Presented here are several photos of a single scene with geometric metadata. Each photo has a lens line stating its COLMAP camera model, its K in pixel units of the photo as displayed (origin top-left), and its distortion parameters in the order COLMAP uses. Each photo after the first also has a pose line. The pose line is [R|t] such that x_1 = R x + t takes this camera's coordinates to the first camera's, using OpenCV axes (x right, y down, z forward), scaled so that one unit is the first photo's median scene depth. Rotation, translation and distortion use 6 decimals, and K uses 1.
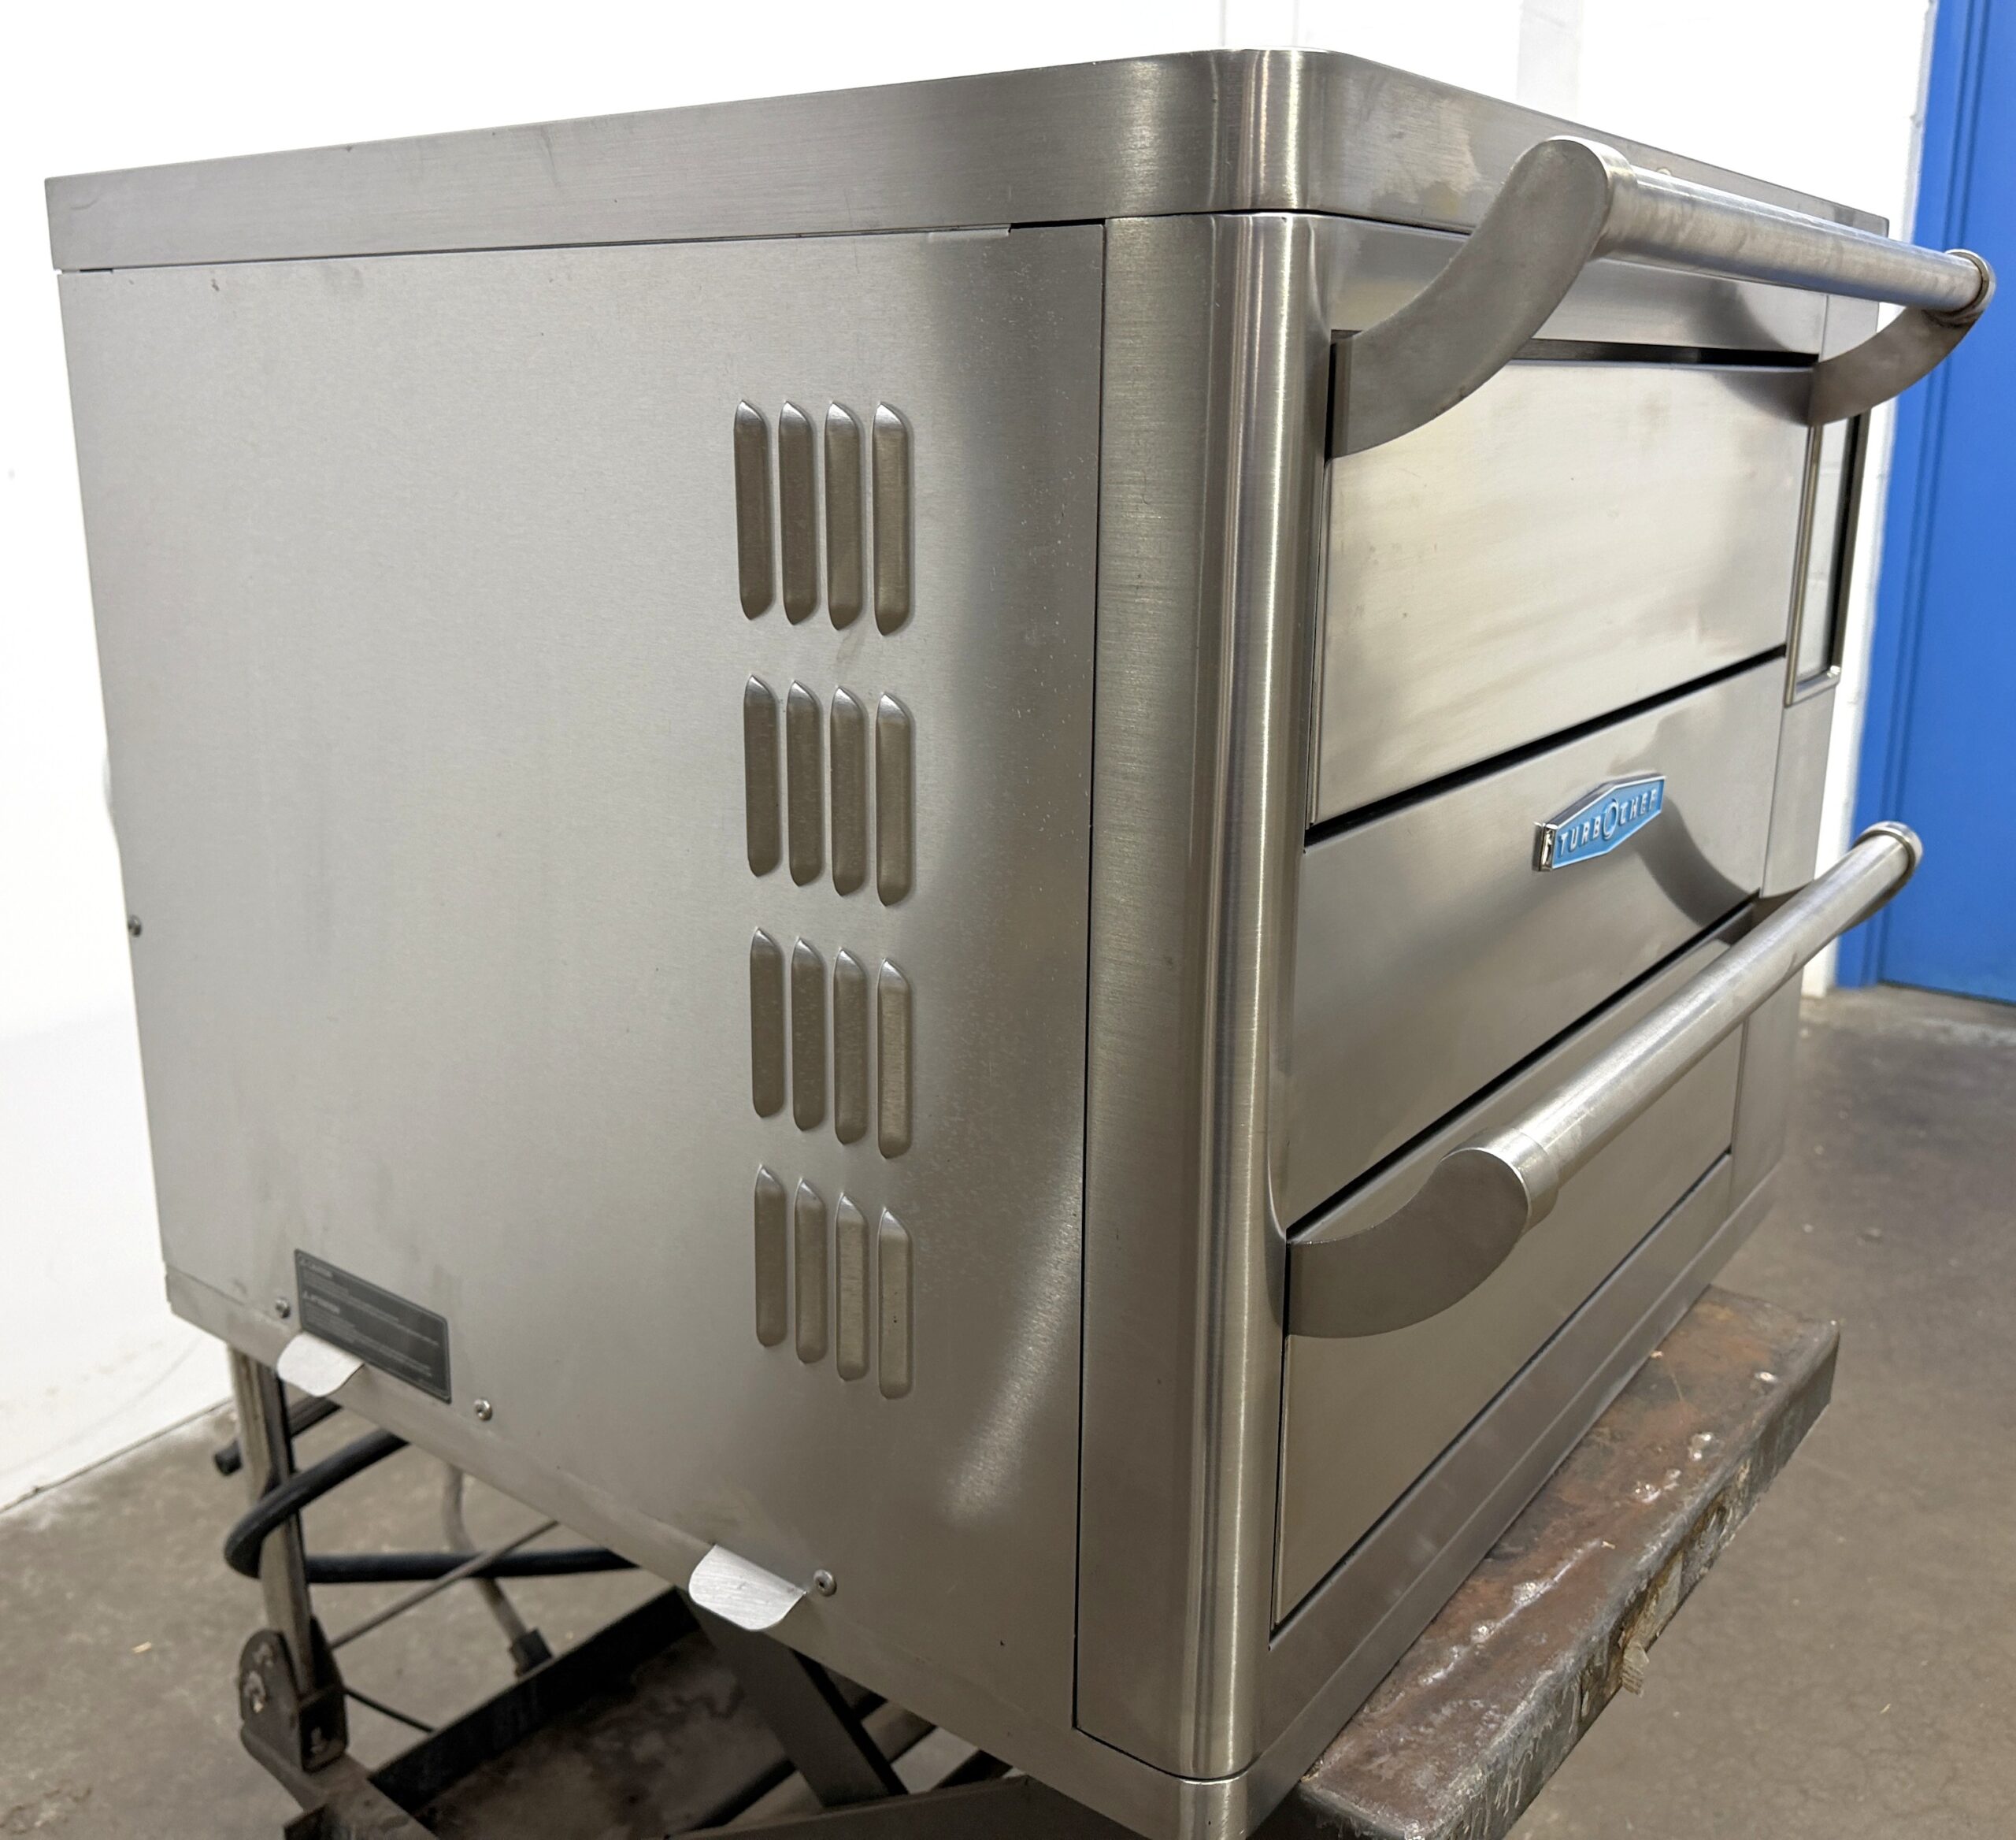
lens RADIAL K [[1916.2, 0, 1046.6], [0, 1916.2, 915.5], [0, 0, 1]] dist [-0.009665, 0.009761]
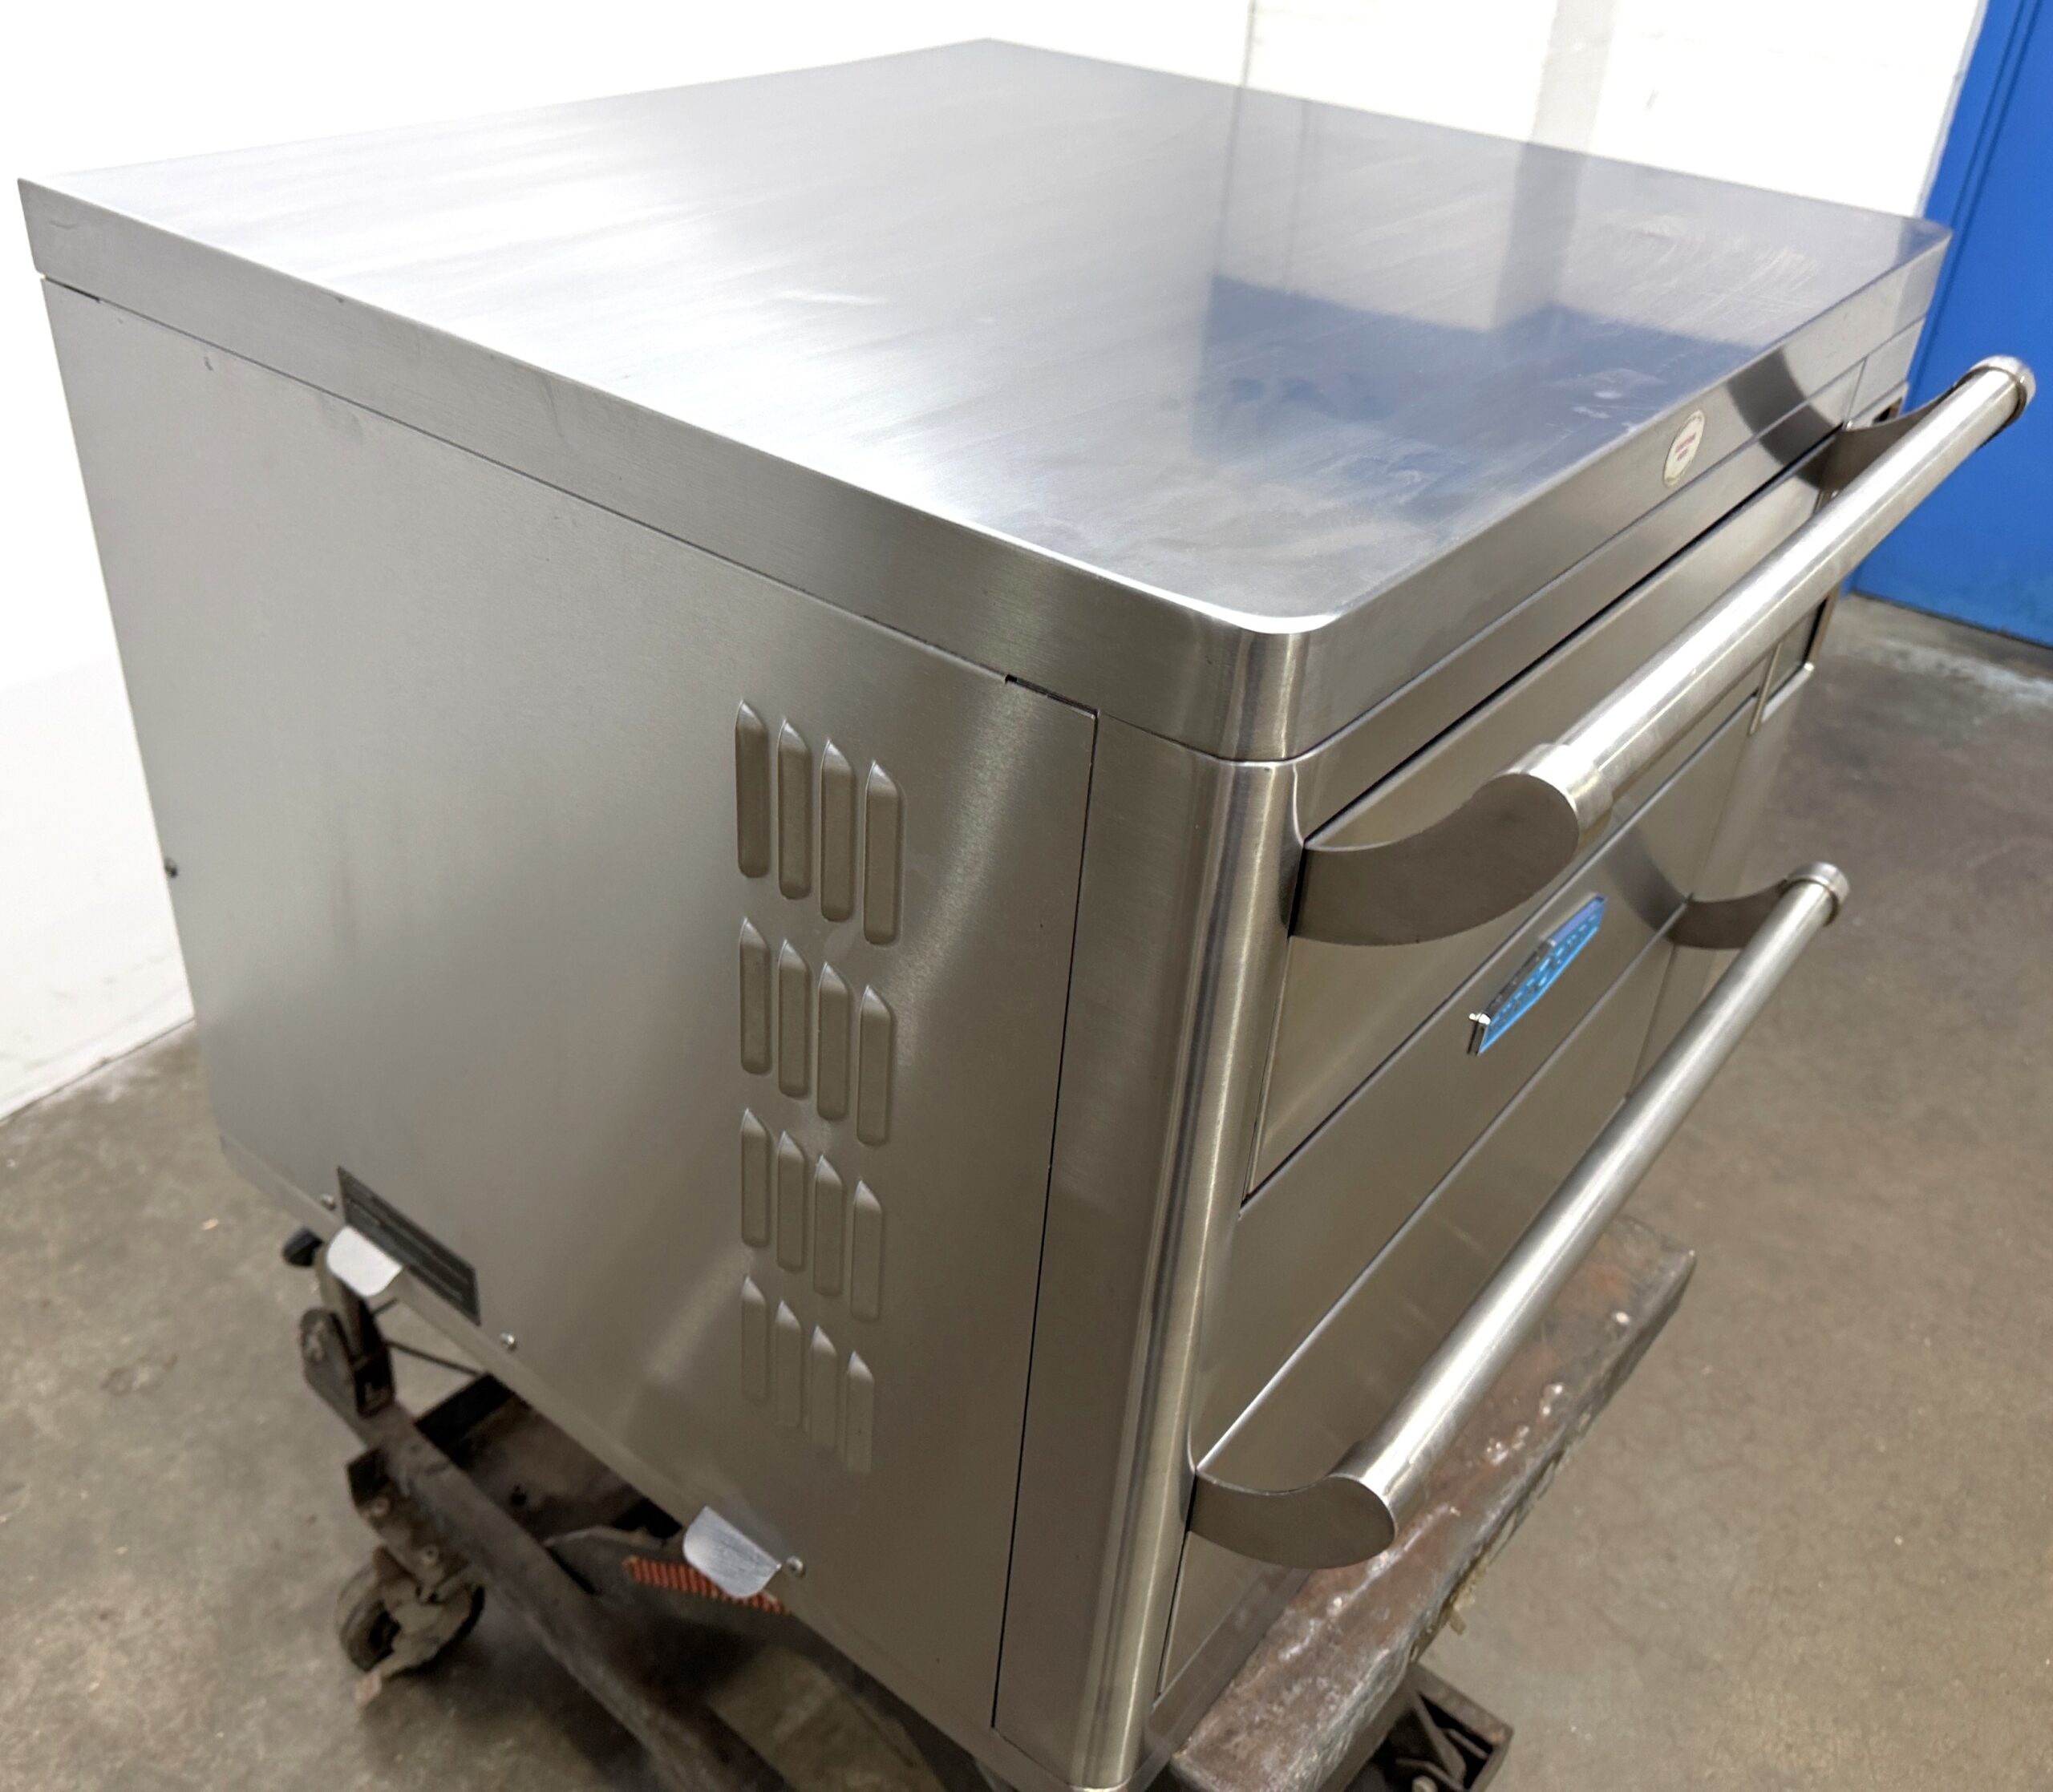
lens RADIAL K [[1845.2, 0, 1026.5], [0, 1845.2, 896.0], [0, 0, 1]] dist [-0.000010, -0.008792]
pose [[0.997804, 0.065861, 0.007079, -0.005239], [-0.064830, 0.949027, 0.308456, -0.326822], [0.013598, -0.308238, 0.951212, 0.019334]]
